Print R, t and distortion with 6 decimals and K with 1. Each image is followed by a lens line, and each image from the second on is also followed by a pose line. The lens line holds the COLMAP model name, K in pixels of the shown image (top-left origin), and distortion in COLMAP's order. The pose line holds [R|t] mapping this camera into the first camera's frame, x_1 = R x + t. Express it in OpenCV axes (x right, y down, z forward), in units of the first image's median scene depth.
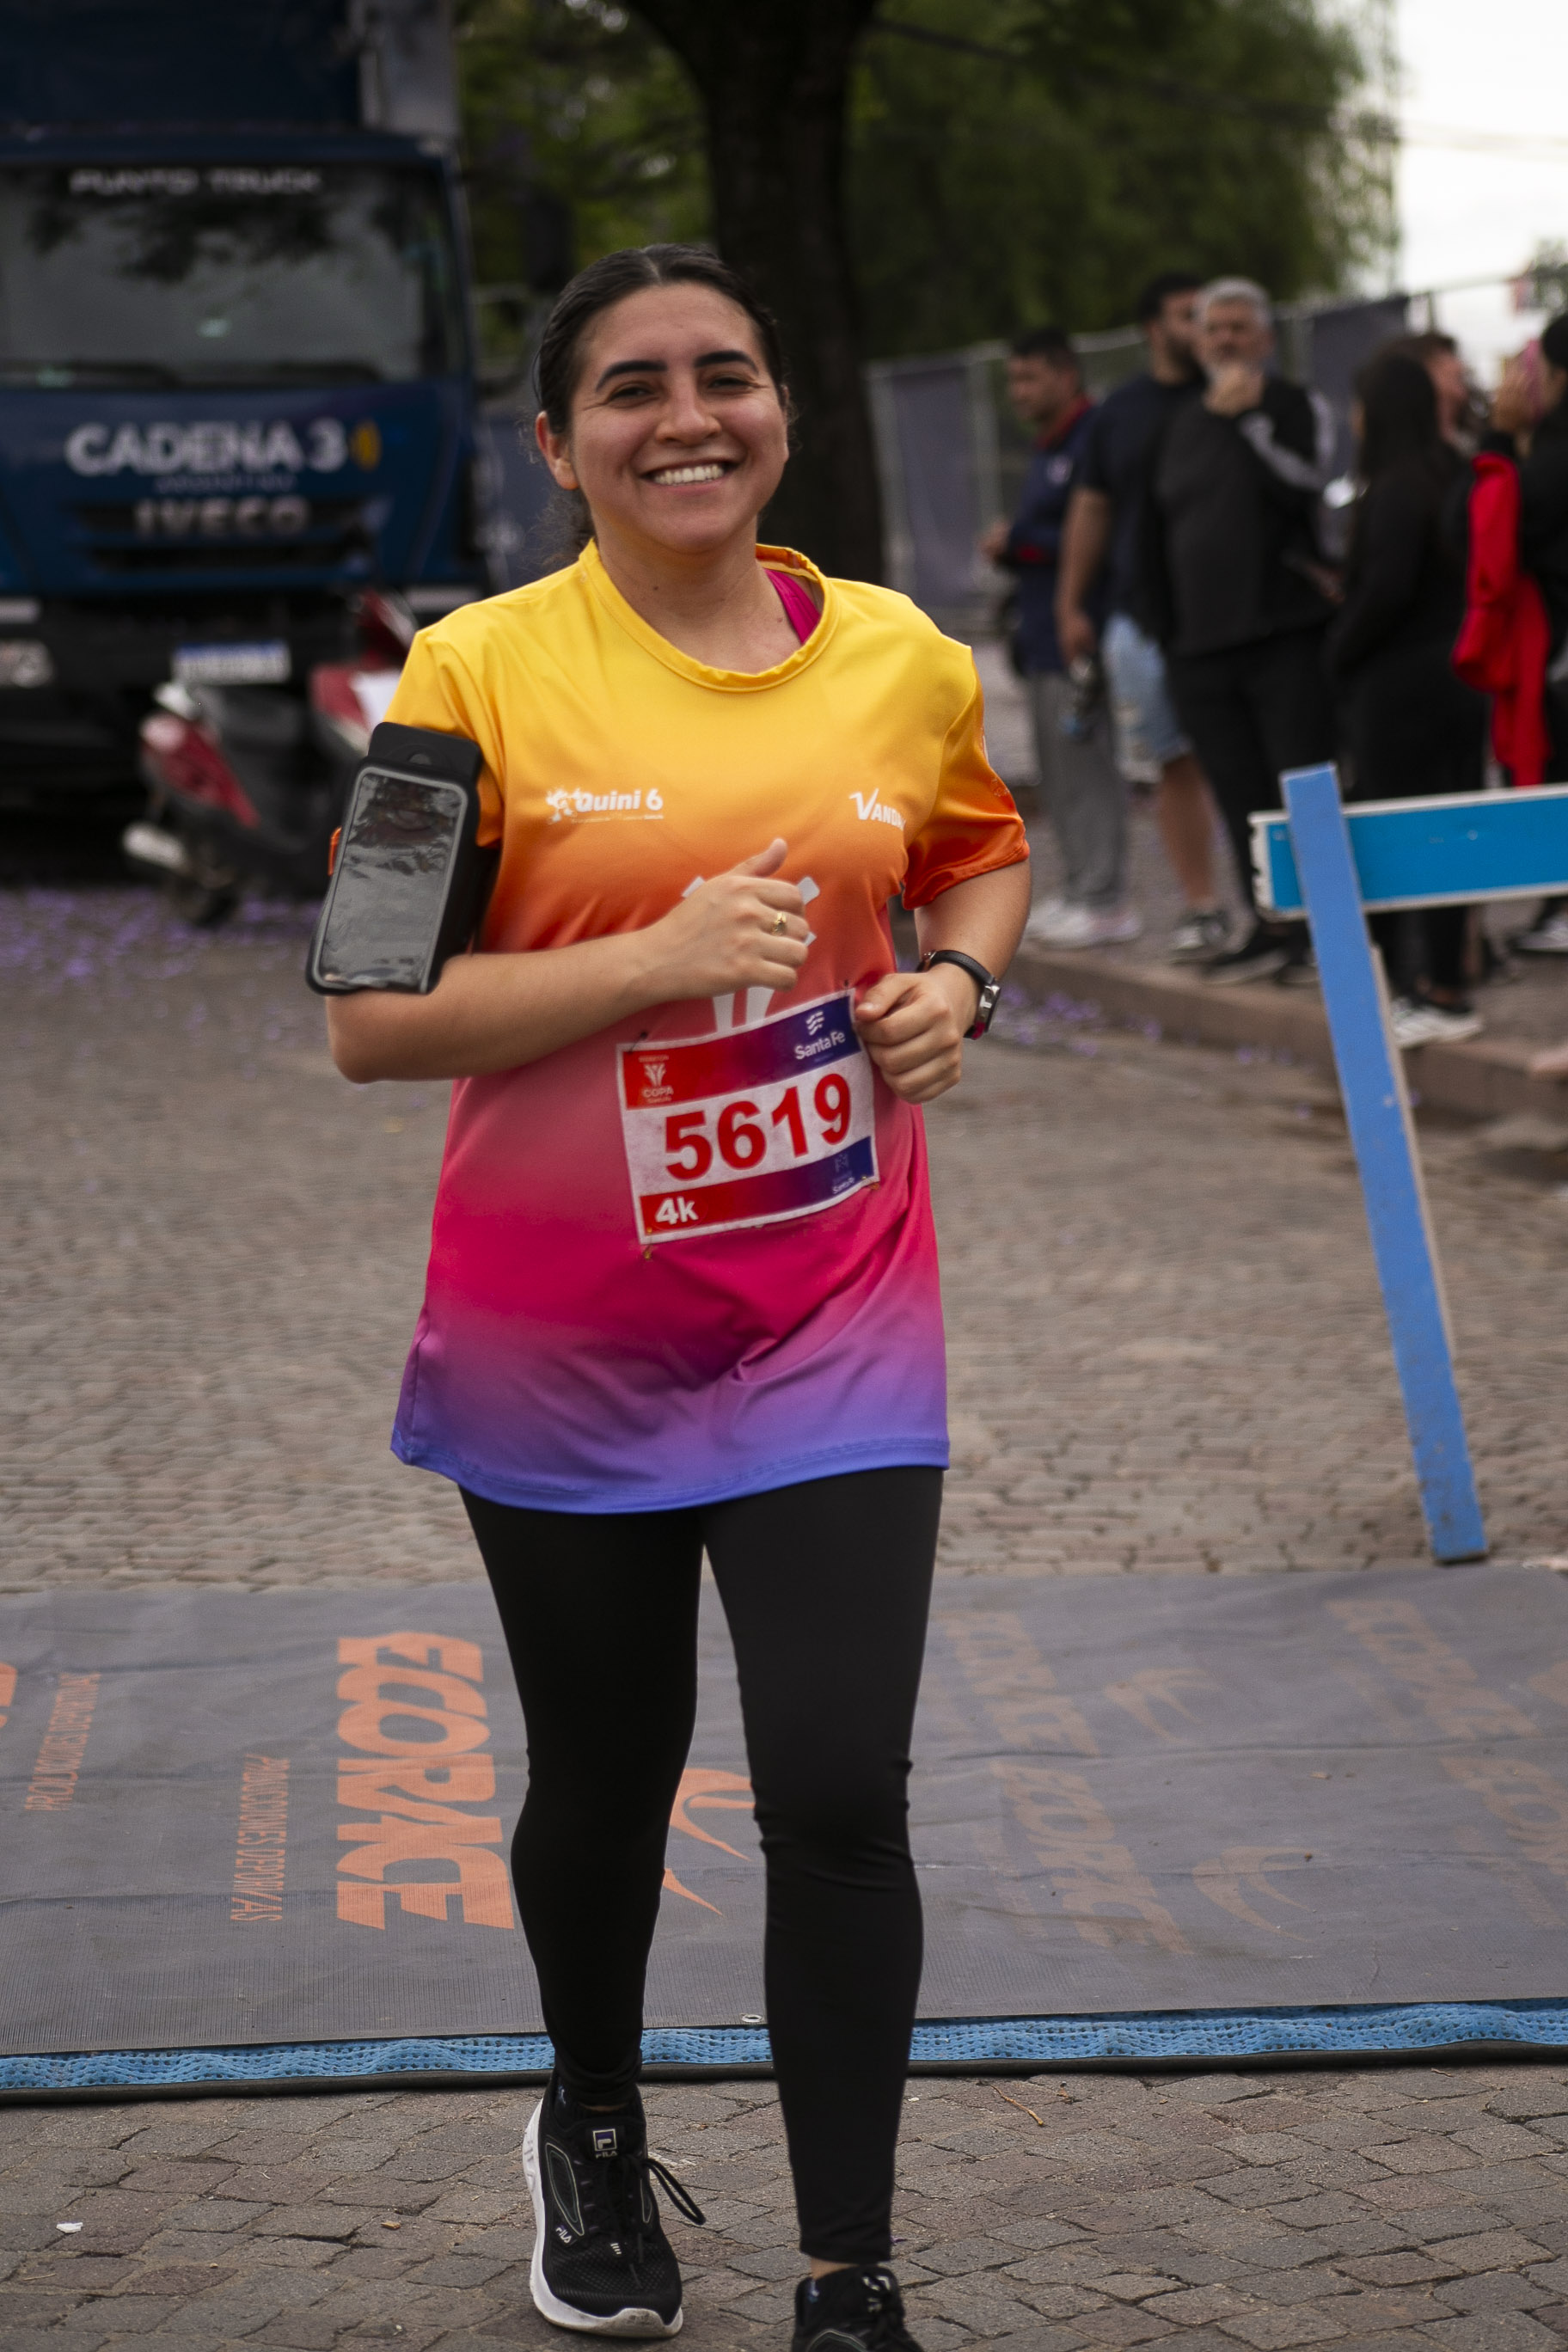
lens RADIAL K [[6320.8, 0, 787.2], [0, 6320.8, 1181.8], [0, 0, 1]] dist [0.182303, 0.532573]
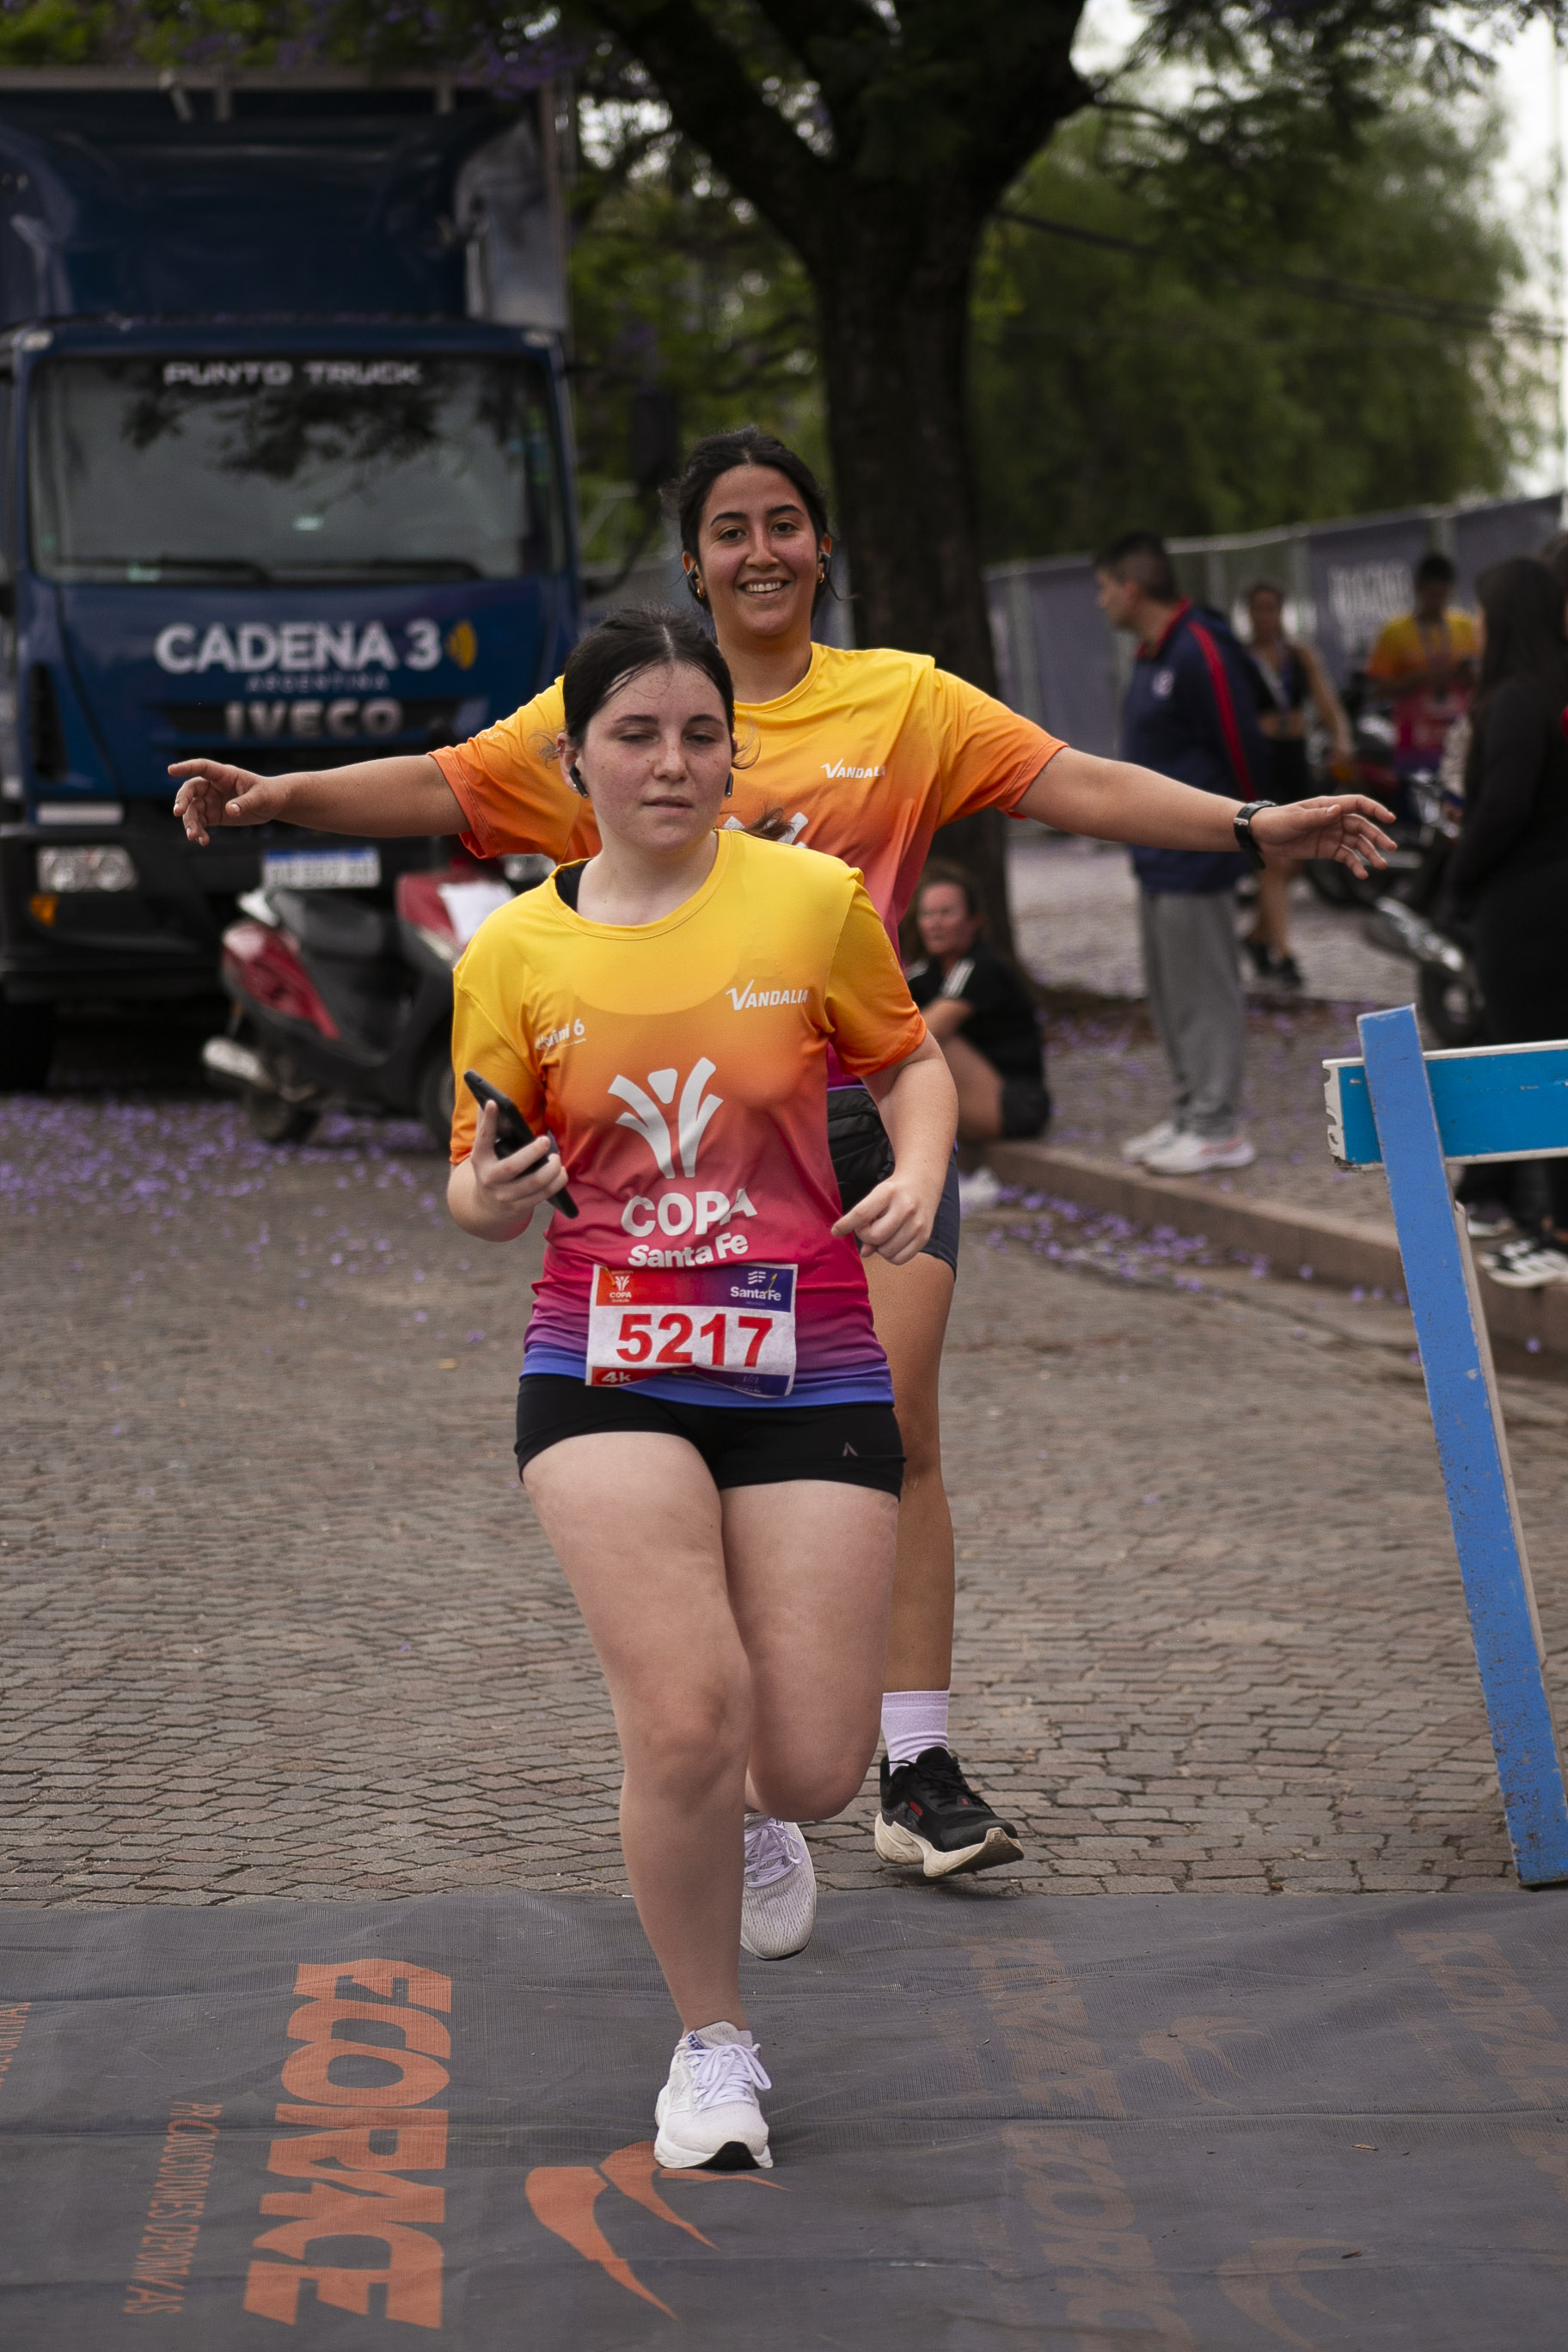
lens RADIAL K [[6409.5, 0, 759.6], [0, 6409.5, 1176.1], [0, 0, 1]] dist [0.215128, 0.932559]
pose [[0.999559, 0.008060, -0.028573, 0.018214], [-0.008992, 0.999426, -0.032650, -0.009742], [0.028294, 0.032892, 0.999058, 0.070261]]
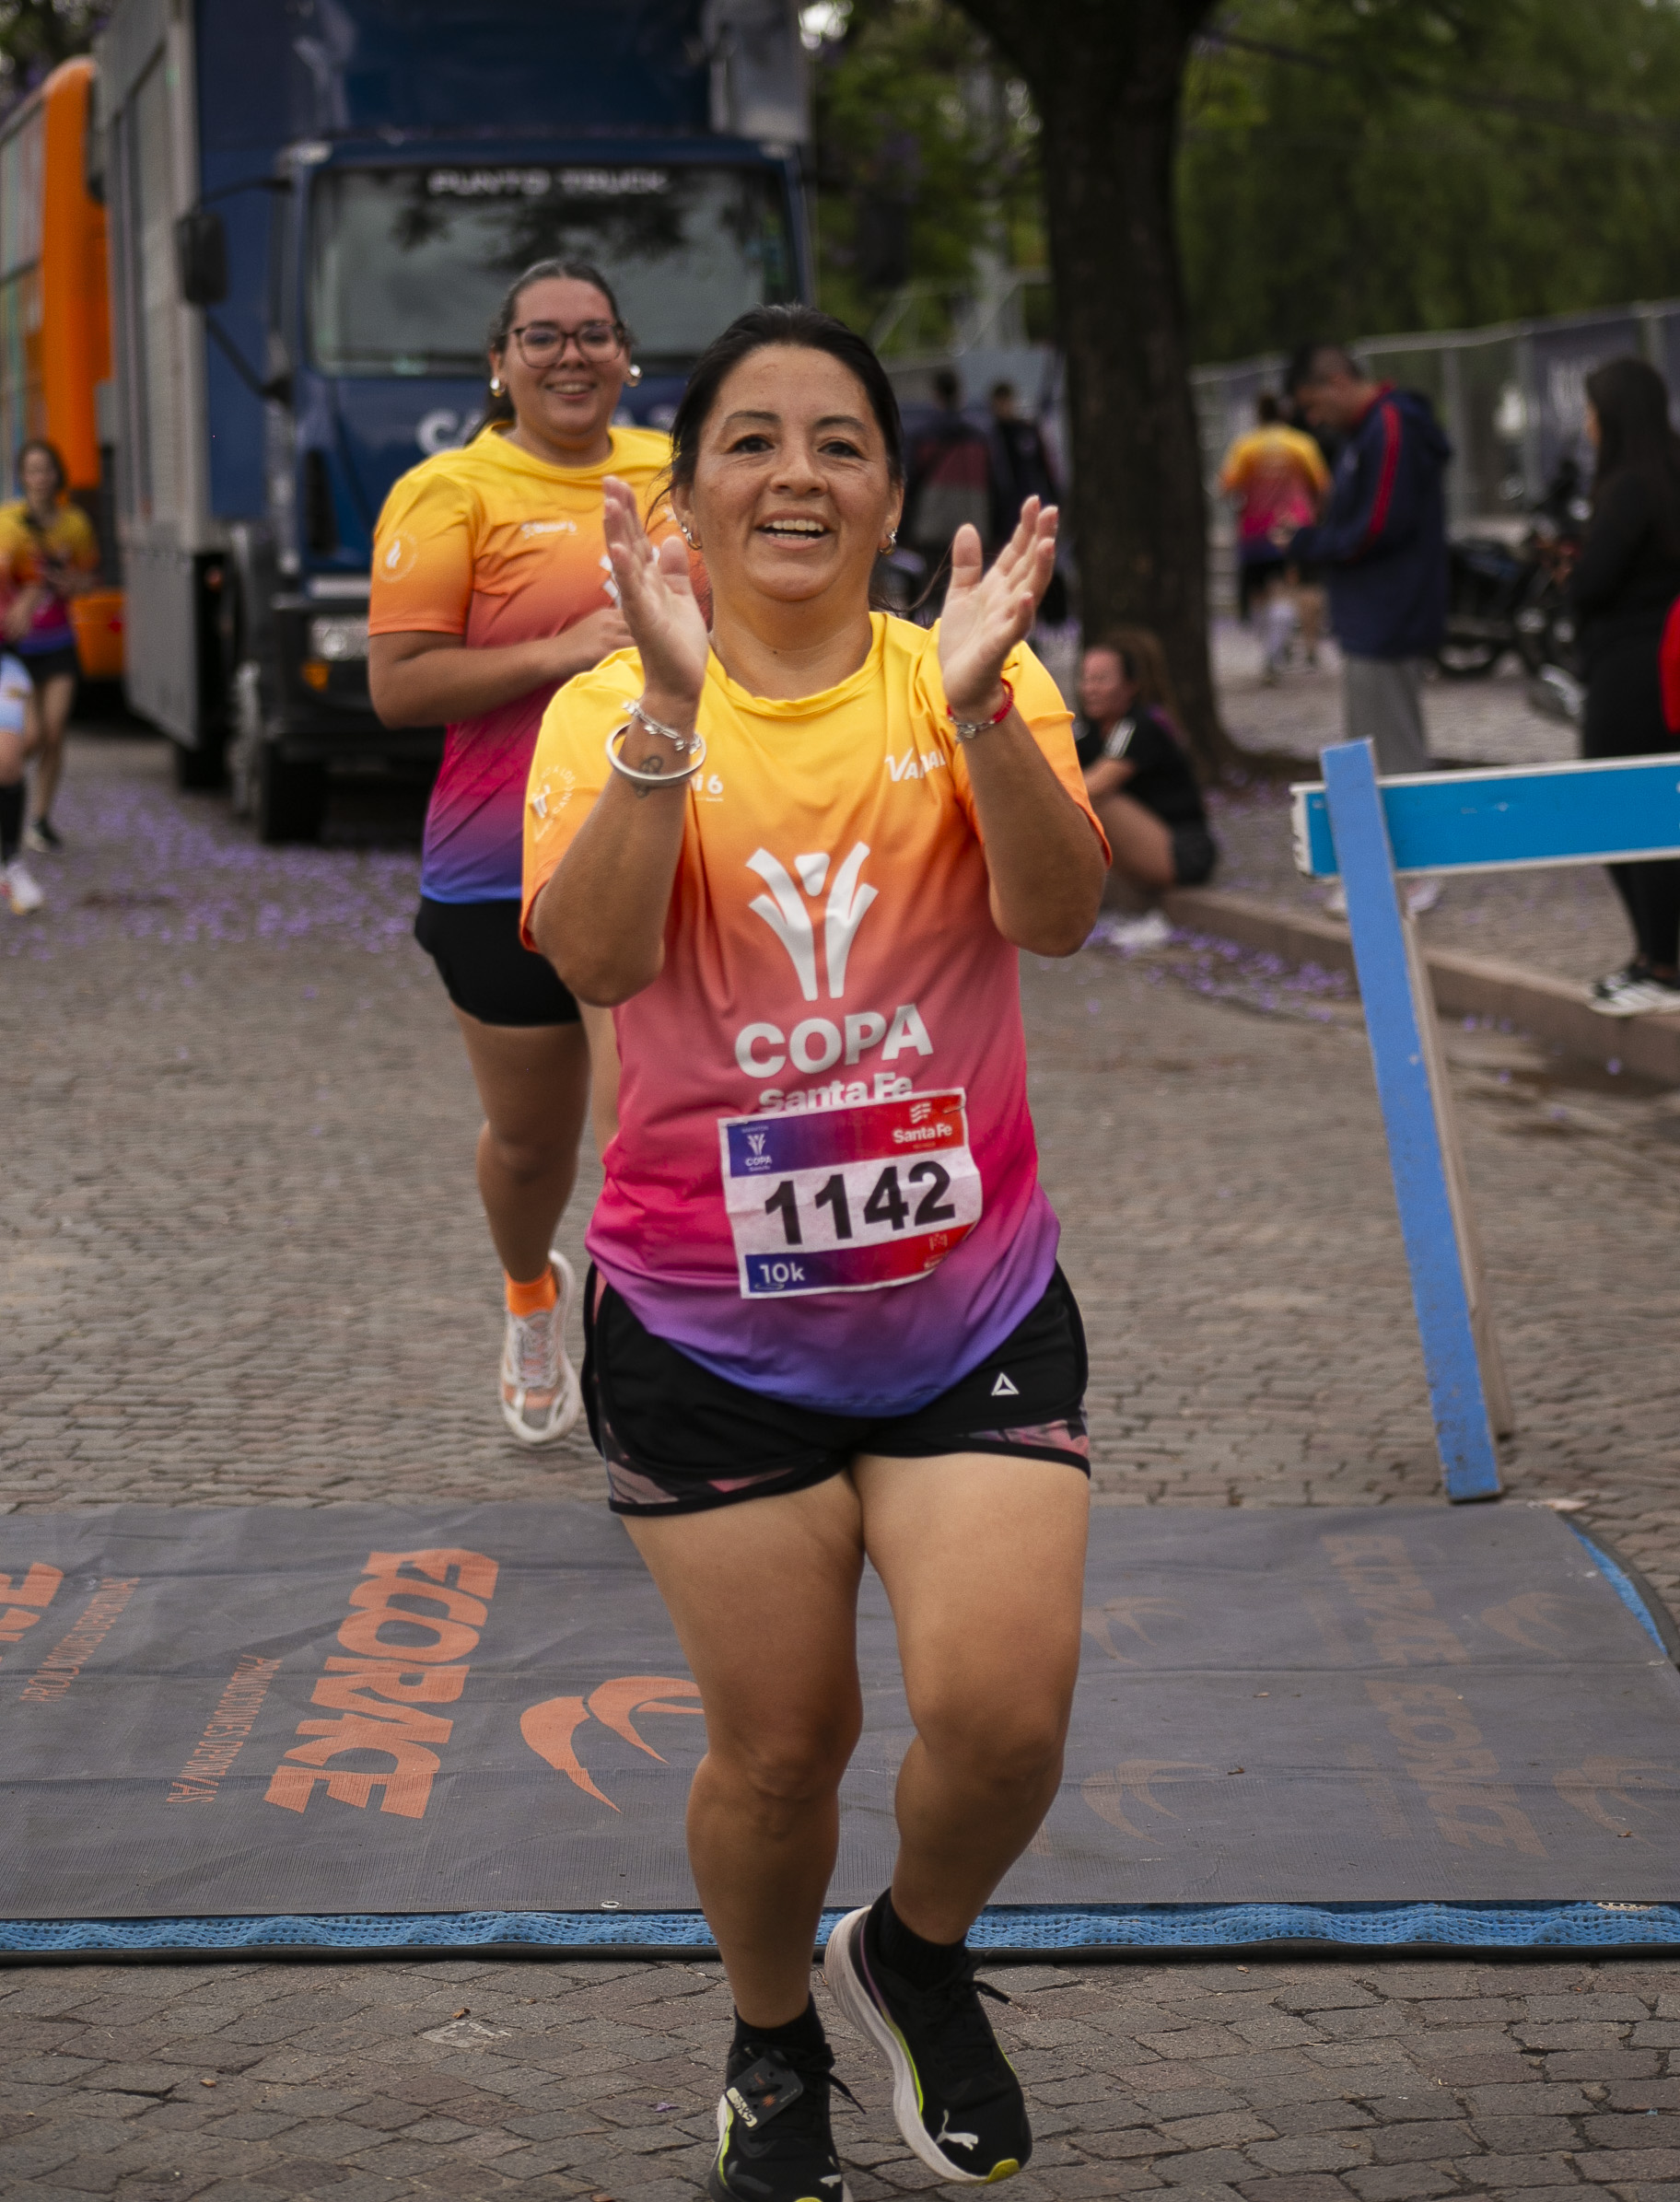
lens RADIAL K [[6163.8, 0, 838.5], [0, 6163.8, 974.9], [0, 0, 1]] dist [0.044977, 0.691219]
pose [[0.997537, 0.013446, -0.068848, 0.068080], [-0.015396, 0.999493, -0.027868, 0.003112], [0.068439, 0.028859, 0.997238, -0.021398]]
